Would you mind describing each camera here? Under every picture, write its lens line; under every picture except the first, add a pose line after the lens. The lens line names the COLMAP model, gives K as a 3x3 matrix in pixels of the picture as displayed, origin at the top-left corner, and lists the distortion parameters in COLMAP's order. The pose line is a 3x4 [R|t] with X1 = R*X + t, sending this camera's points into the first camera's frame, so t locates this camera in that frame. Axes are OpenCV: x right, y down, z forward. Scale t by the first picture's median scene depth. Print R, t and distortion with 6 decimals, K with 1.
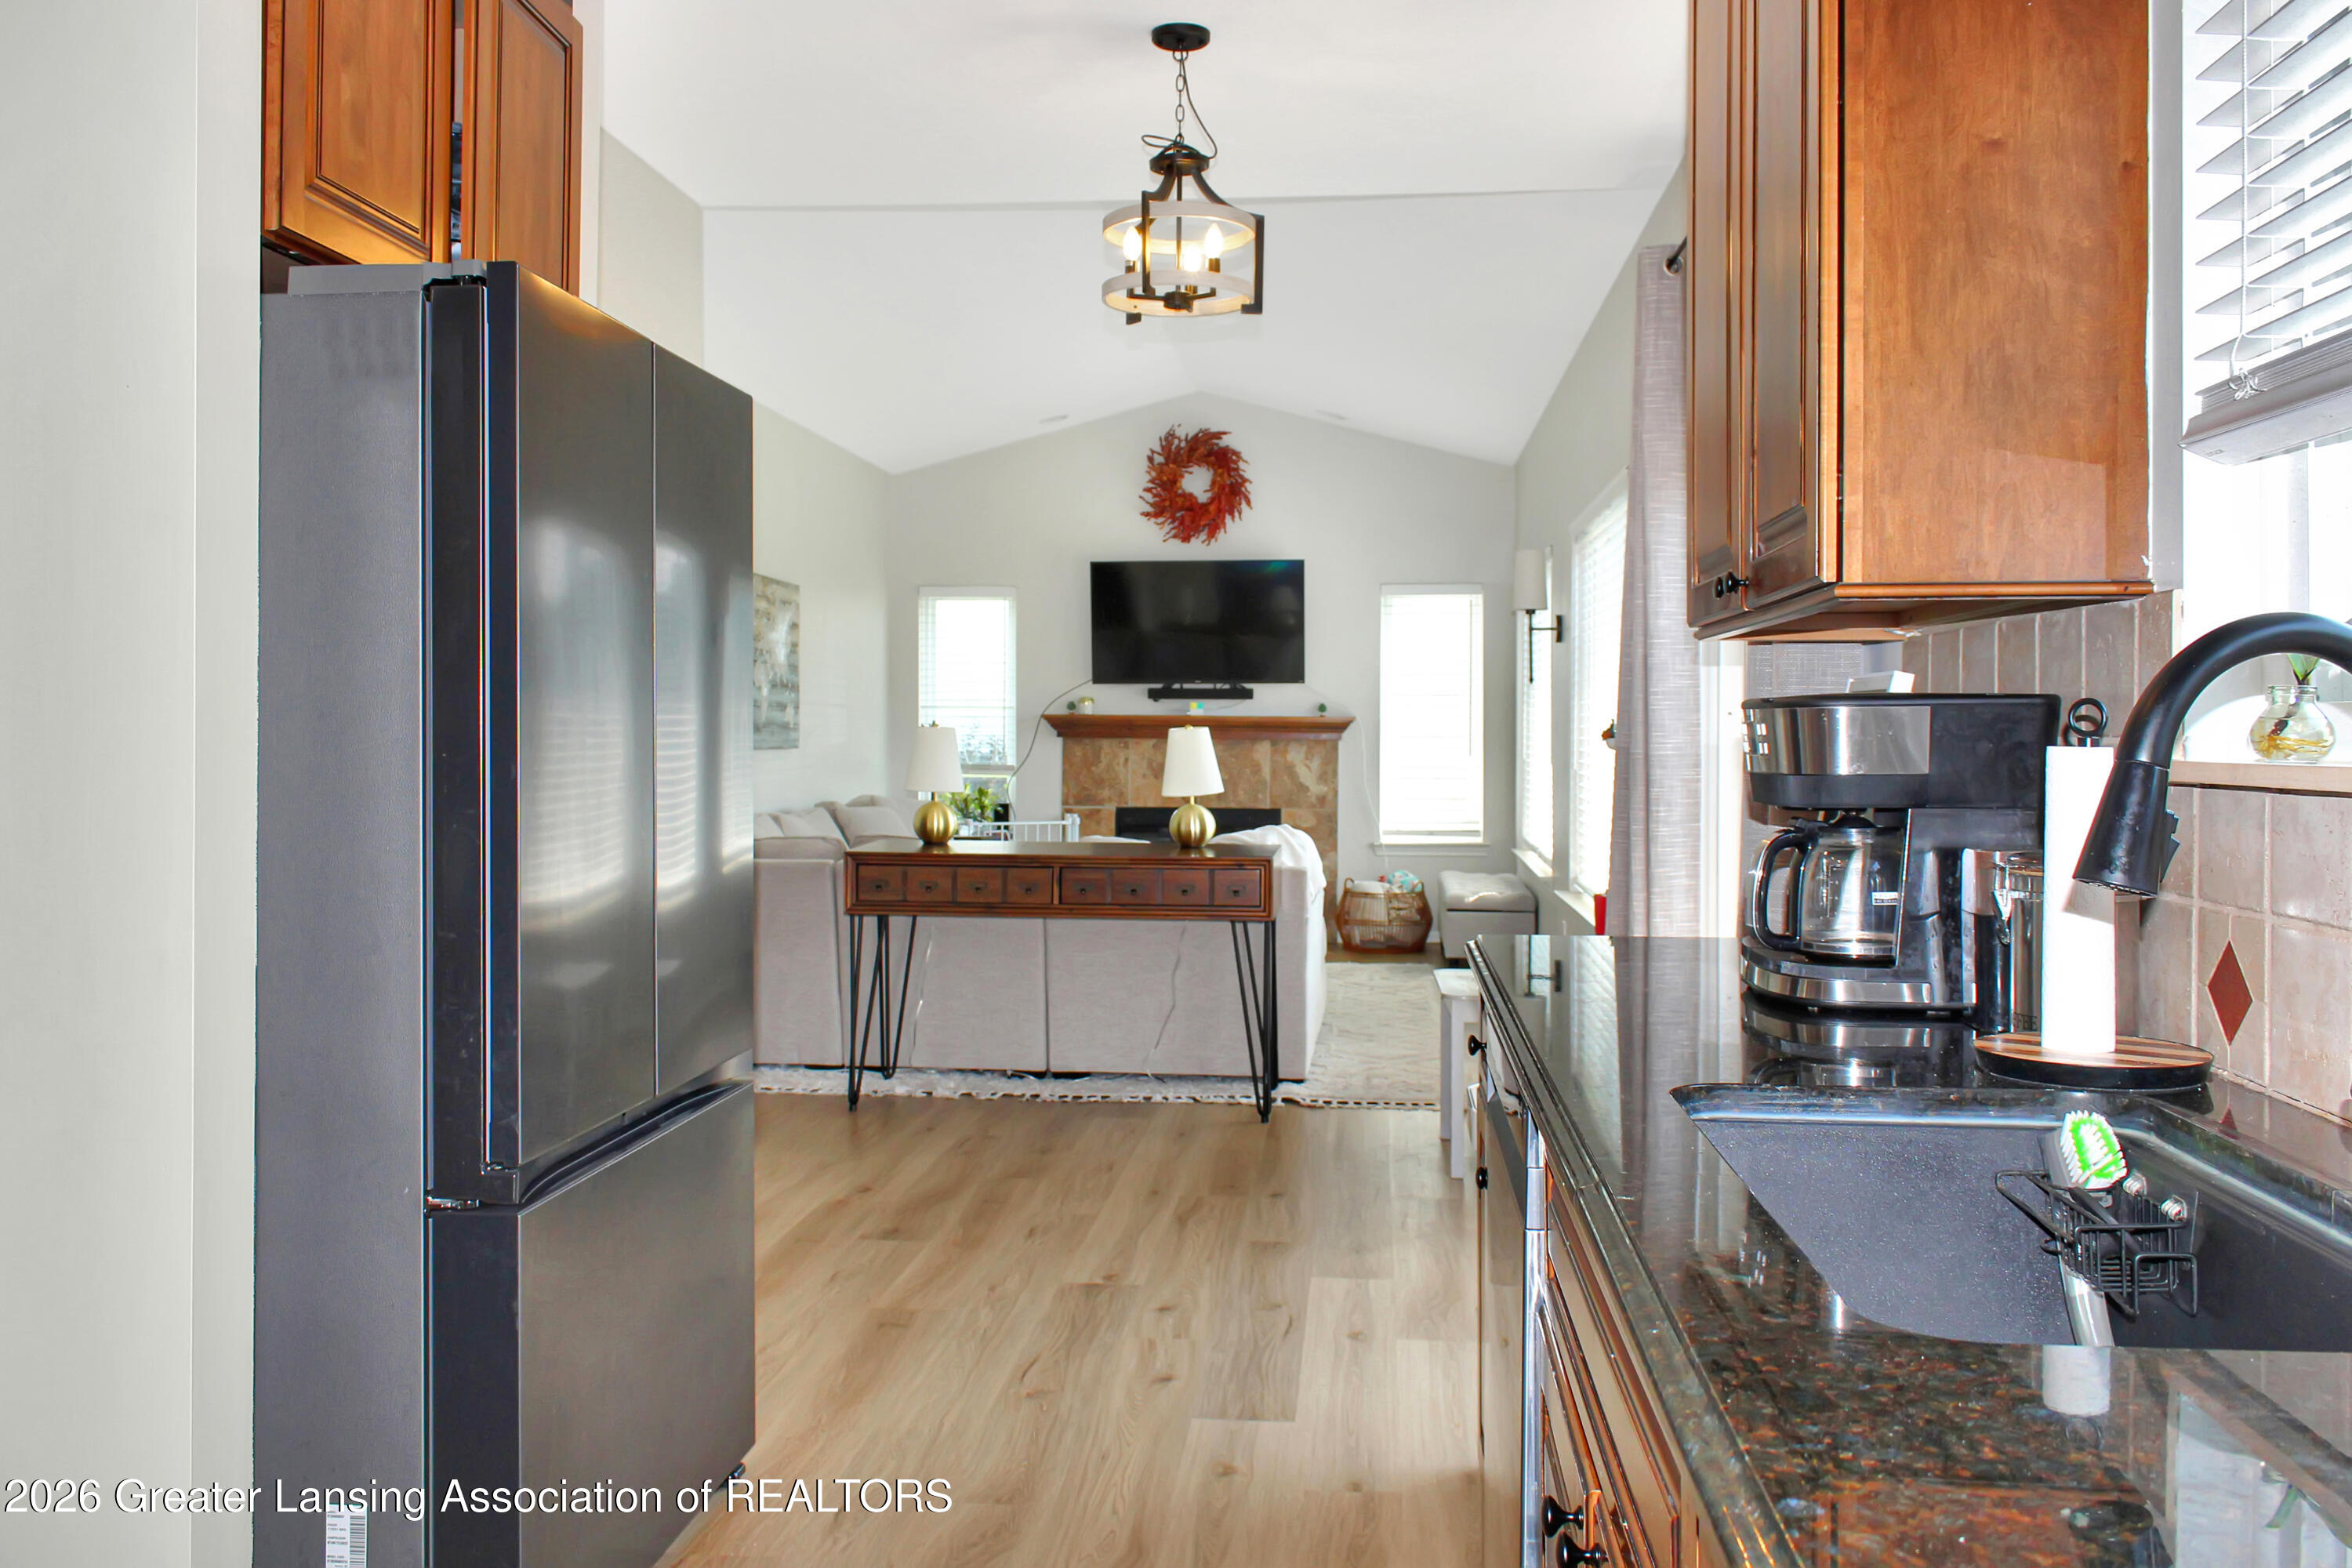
lens RADIAL K [[1950.8, 0, 1171.9], [0, 1950.8, 789.3], [0, 0, 1]] dist [0.025216, -0.044669]
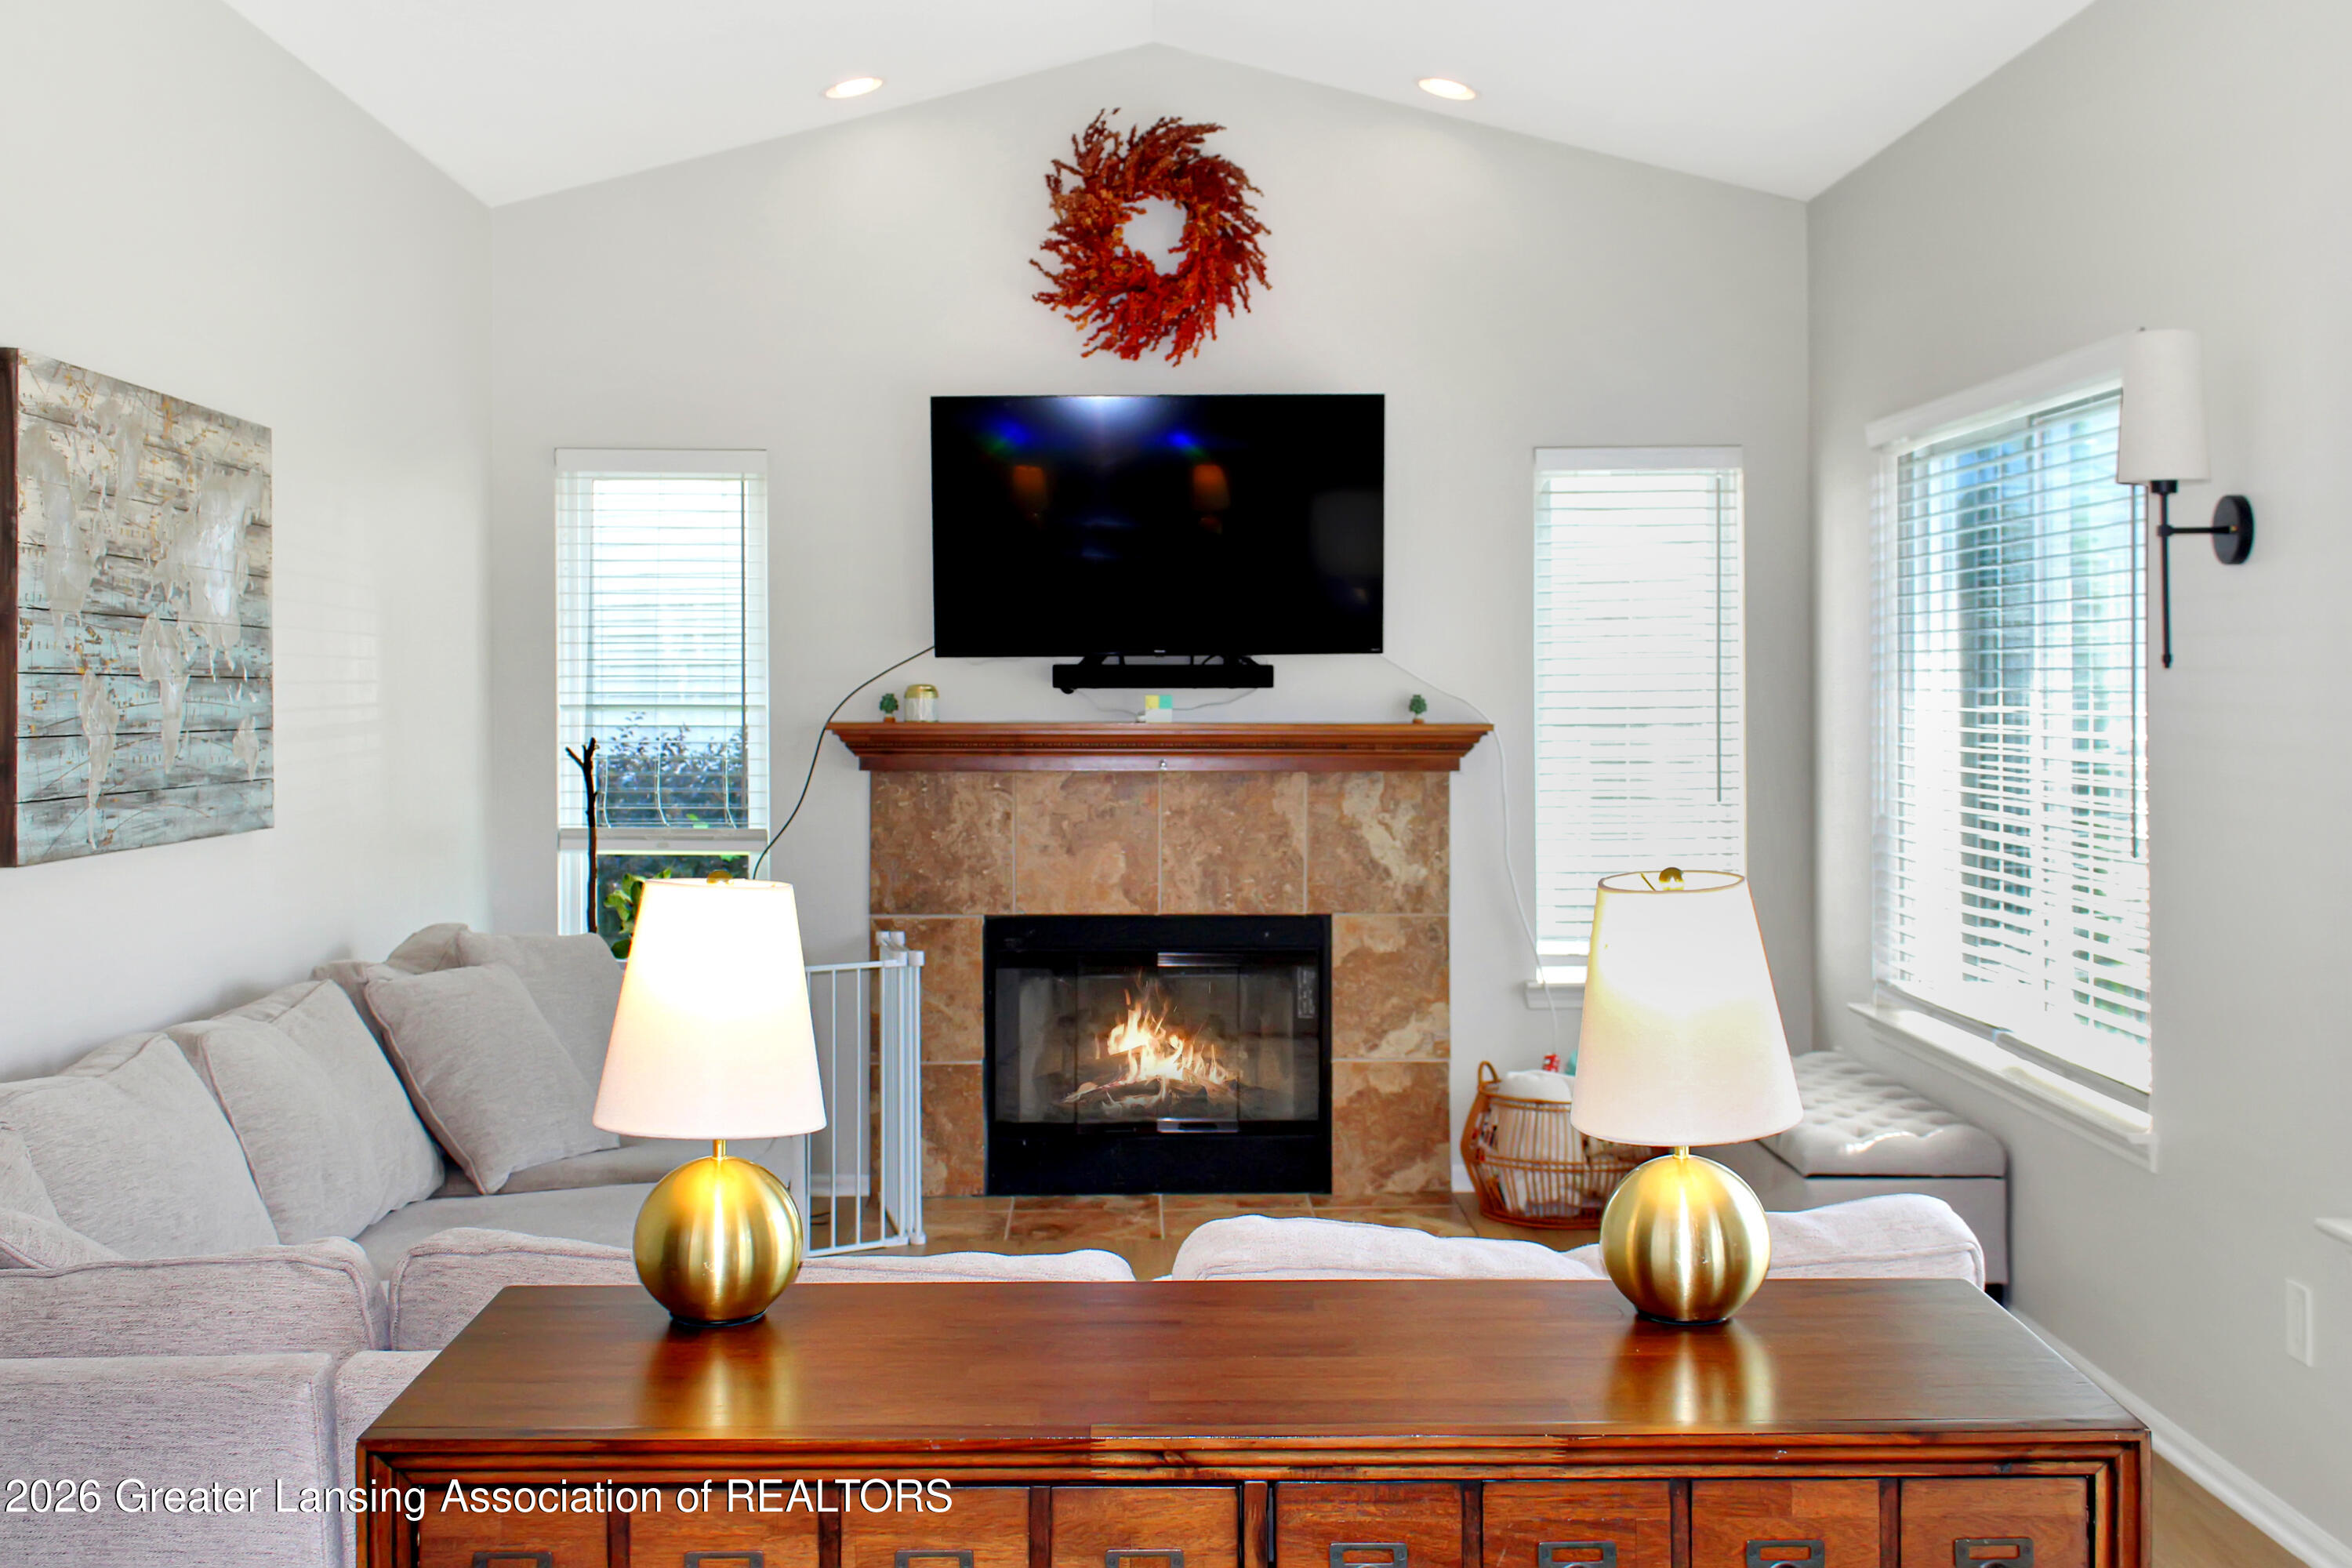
lens RADIAL K [[2569.7, 0, 1183.6], [0, 2569.7, 758.7], [0, 0, 1]] dist [0.029397, 0.000000]
pose [[0.992141, -0.010250, 0.124704, -0.059273], [0.010655, 0.999940, -0.002582, -0.027413], [-0.124670, 0.003891, 0.992191, 0.378399]]
